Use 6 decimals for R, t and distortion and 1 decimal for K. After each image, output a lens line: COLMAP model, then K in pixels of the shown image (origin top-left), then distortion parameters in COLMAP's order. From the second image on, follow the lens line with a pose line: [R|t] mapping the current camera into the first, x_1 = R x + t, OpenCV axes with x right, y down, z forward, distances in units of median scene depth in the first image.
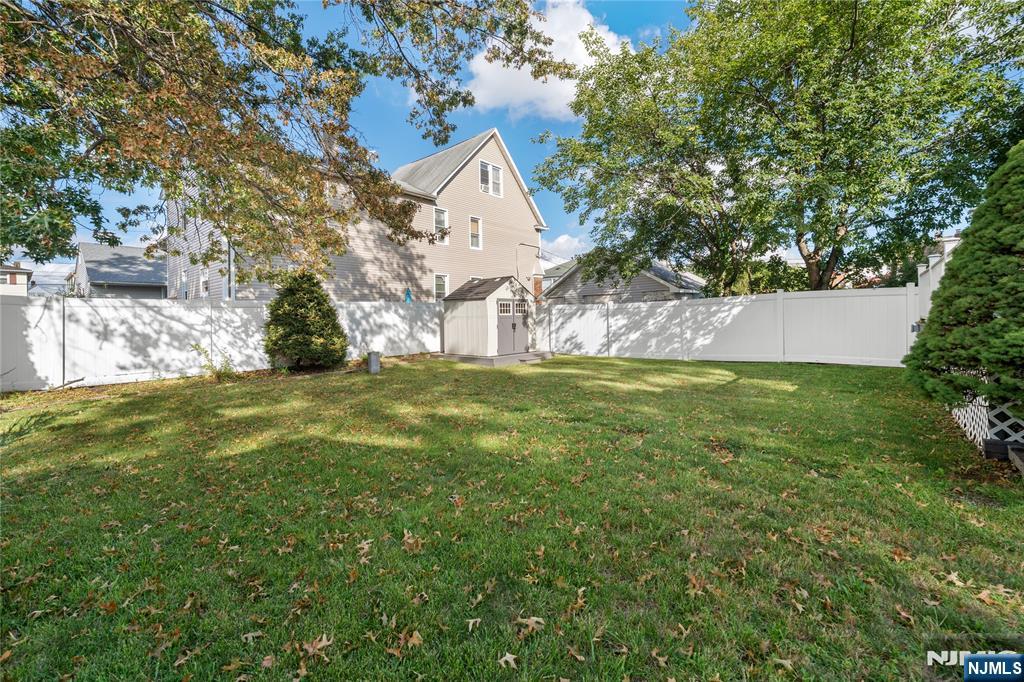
lens RADIAL K [[414.7, 0, 512.1], [0, 414.7, 334.9], [0, 0, 1]] dist [0.004577, -0.000710]
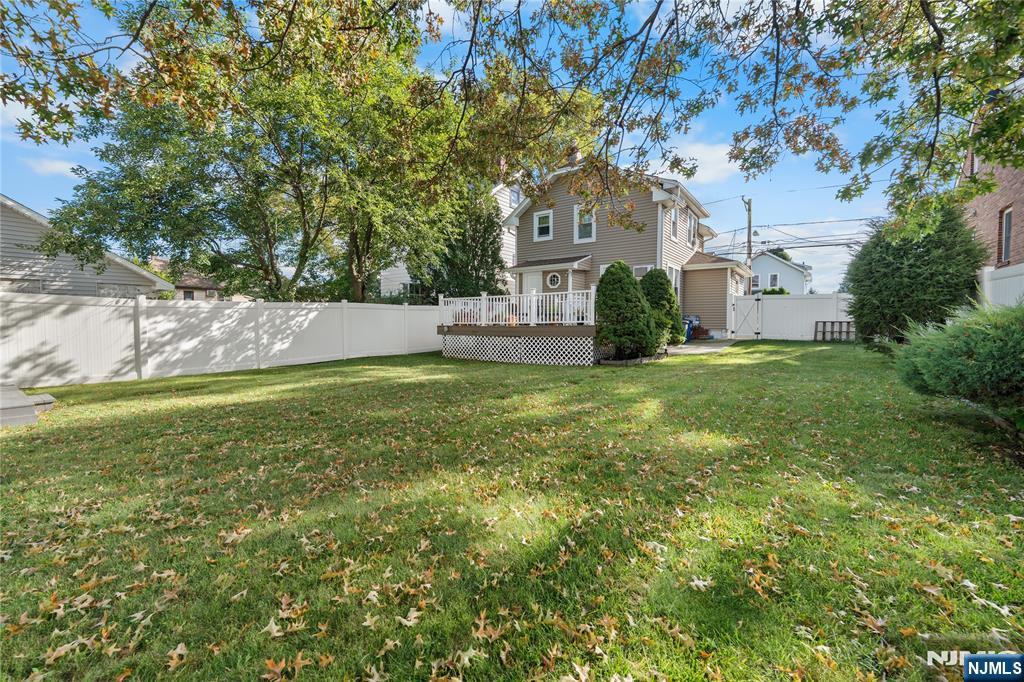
lens RADIAL K [[414.7, 0, 512.0], [0, 414.7, 338.7], [0, 0, 1]] dist [0.004577, -0.000710]
pose [[-0.113580, -0.026881, 0.993165, -0.516118], [0.029733, 0.999094, 0.030441, -0.013672], [-0.993084, 0.032987, -0.112678, 0.528959]]
